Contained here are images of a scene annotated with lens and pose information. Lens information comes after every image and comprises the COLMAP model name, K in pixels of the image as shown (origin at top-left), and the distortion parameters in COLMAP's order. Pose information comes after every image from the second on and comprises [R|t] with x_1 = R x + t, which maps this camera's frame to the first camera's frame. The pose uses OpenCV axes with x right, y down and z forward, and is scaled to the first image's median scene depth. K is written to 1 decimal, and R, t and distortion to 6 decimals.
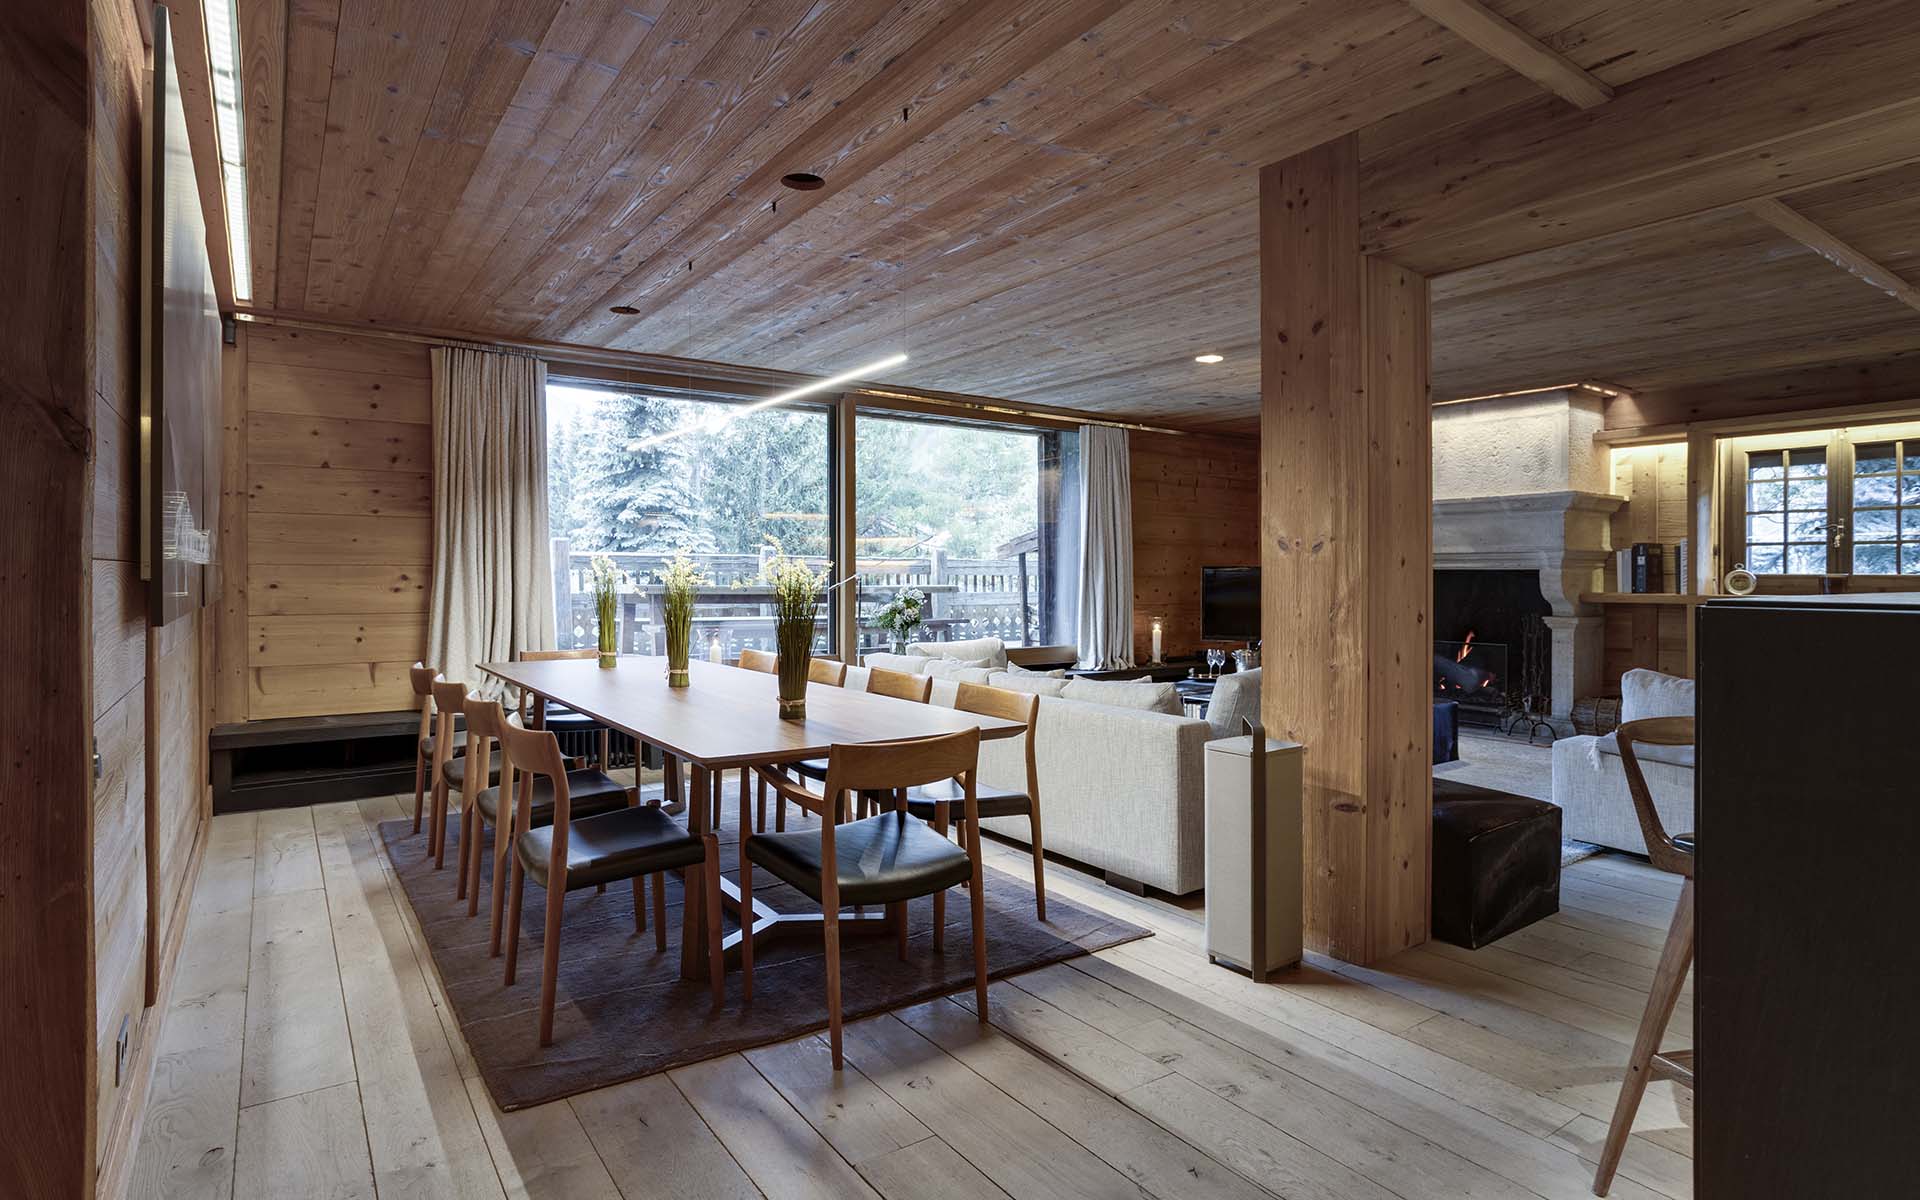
lens RADIAL K [[1057.3, 0, 958.0], [0, 1057.3, 564.7], [0, 0, 1]] dist [0.003141, 0.002351]
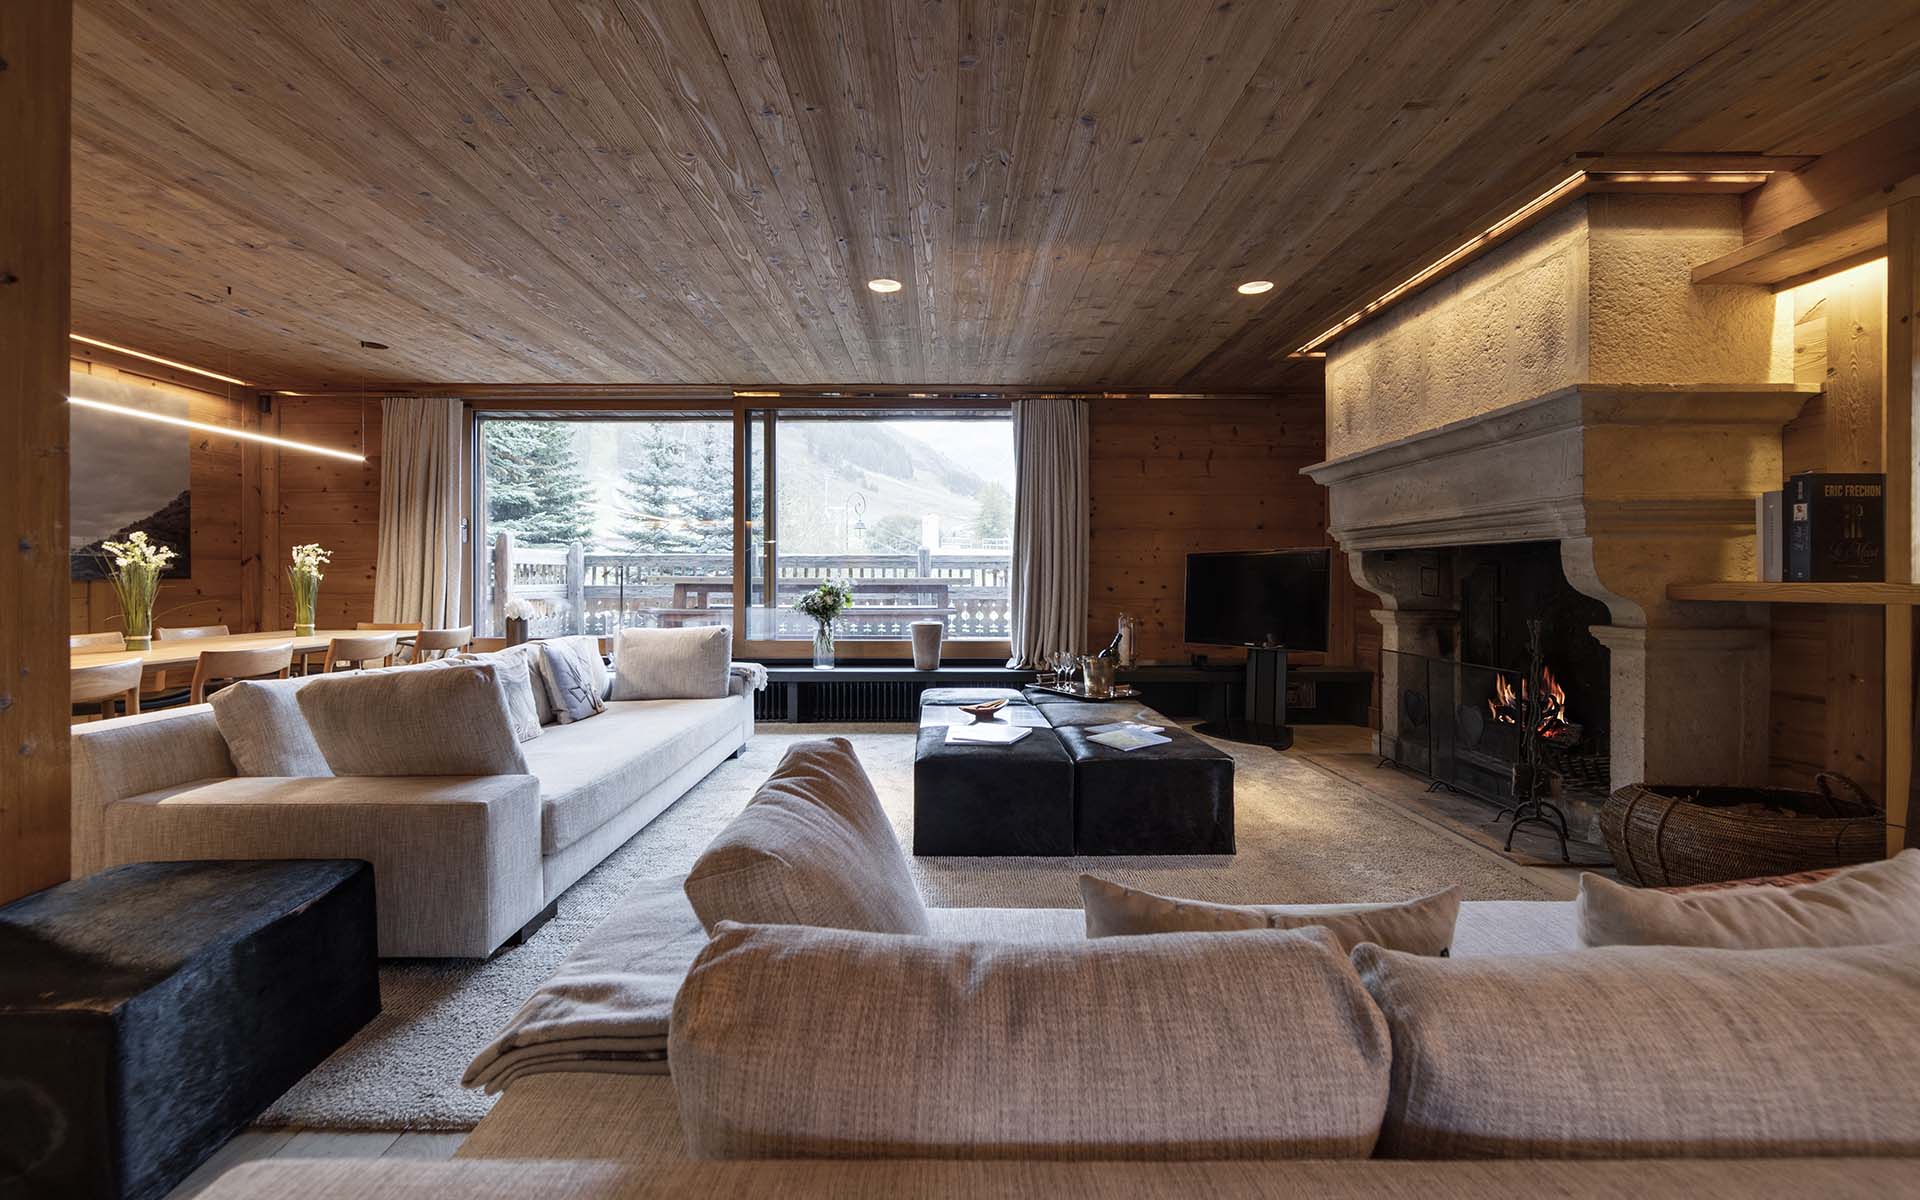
lens RADIAL K [[778.5, 0, 954.7], [0, 778.5, 579.2], [0, 0, 1]] dist [0.002545, 0.000169]
pose [[0.801900, -0.002671, -0.597453, 0.541078], [0.006911, 0.999965, 0.004805, 0.021198], [0.597419, -0.007982, 0.801890, 0.485775]]
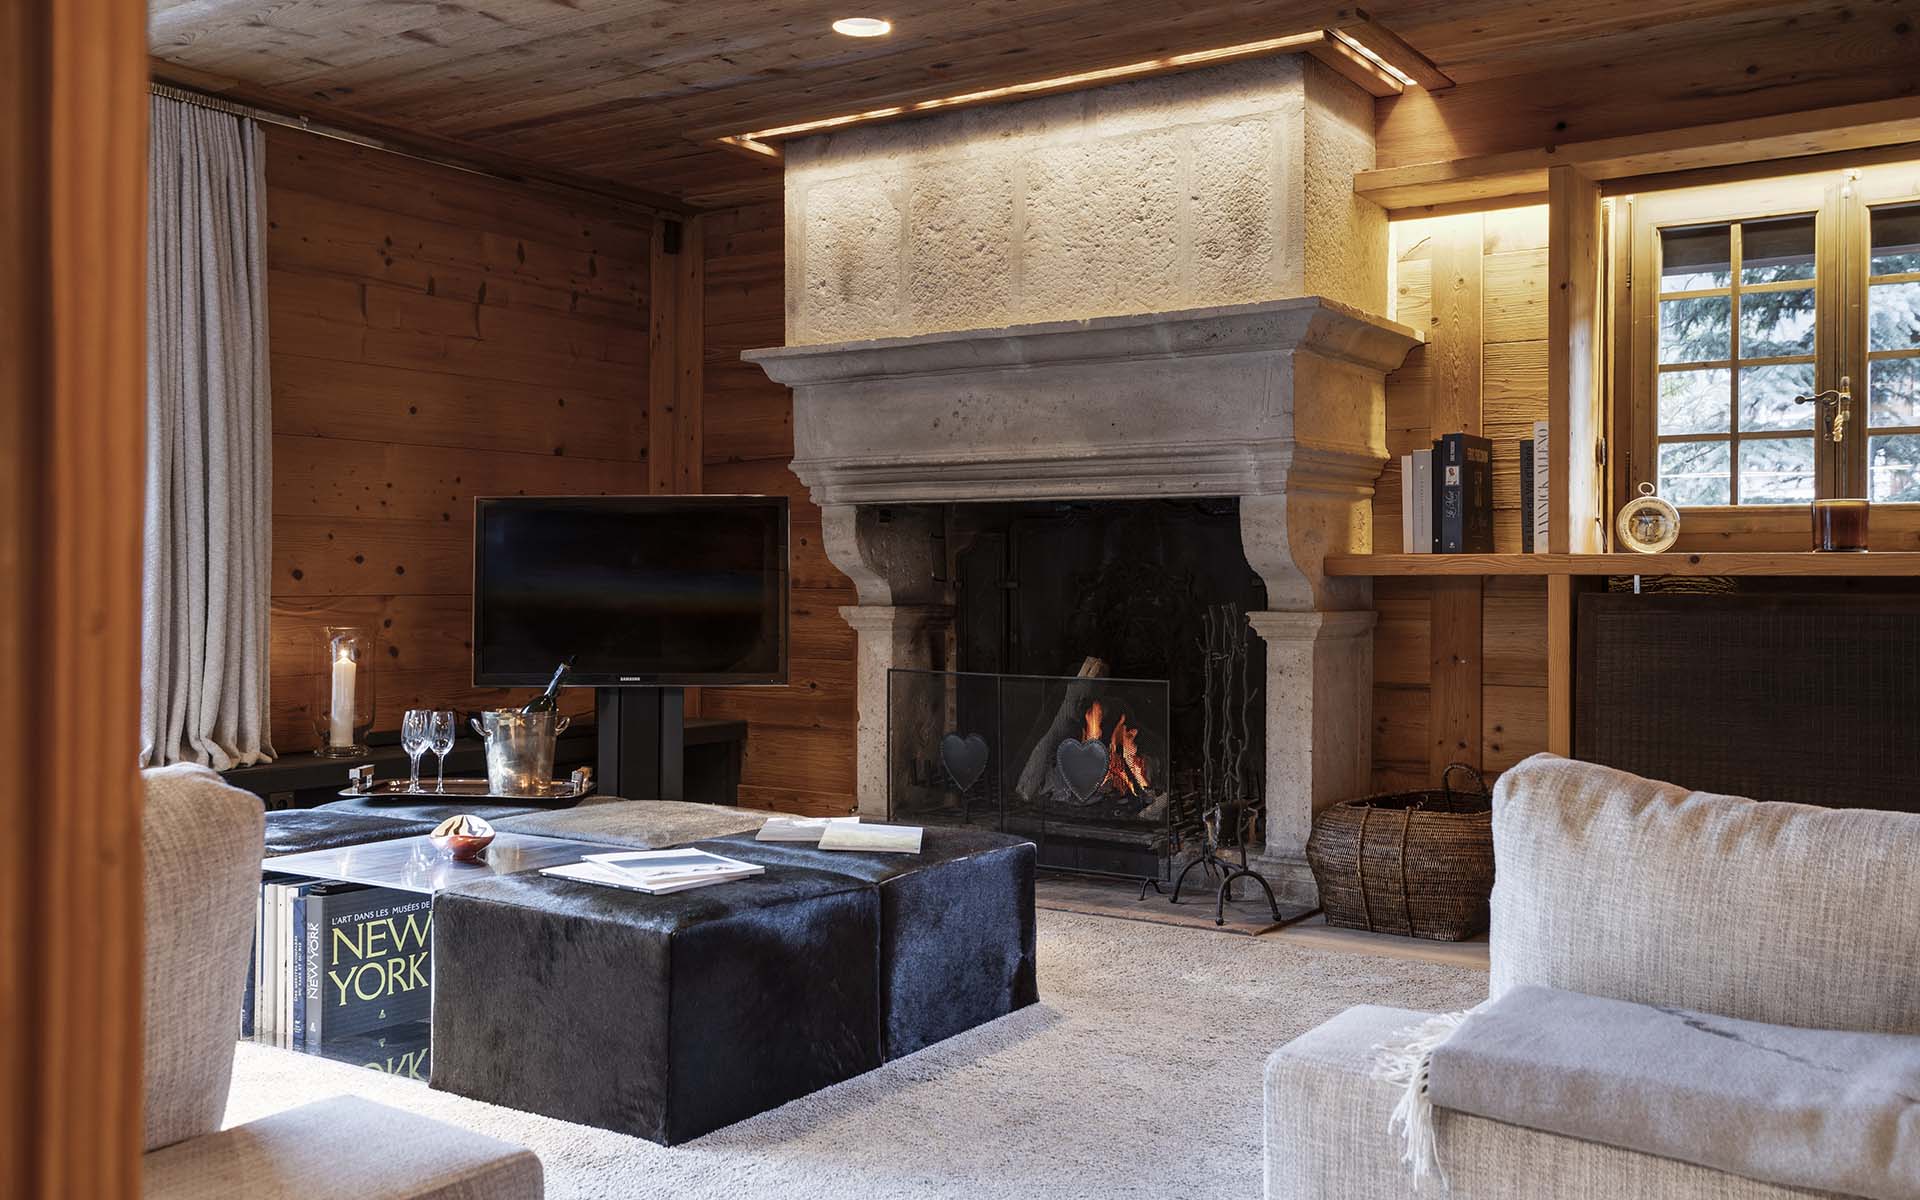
lens RADIAL K [[1771.5, 0, 959.8], [0, 1771.5, 569.9], [0, 0, 1]] dist [-0.006461, -0.003334]
pose [[0.943372, -0.000078, 0.331737, 0.219025], [-0.001260, 0.999992, 0.003819, 0.030793], [-0.331735, -0.004020, 0.943364, 0.388167]]
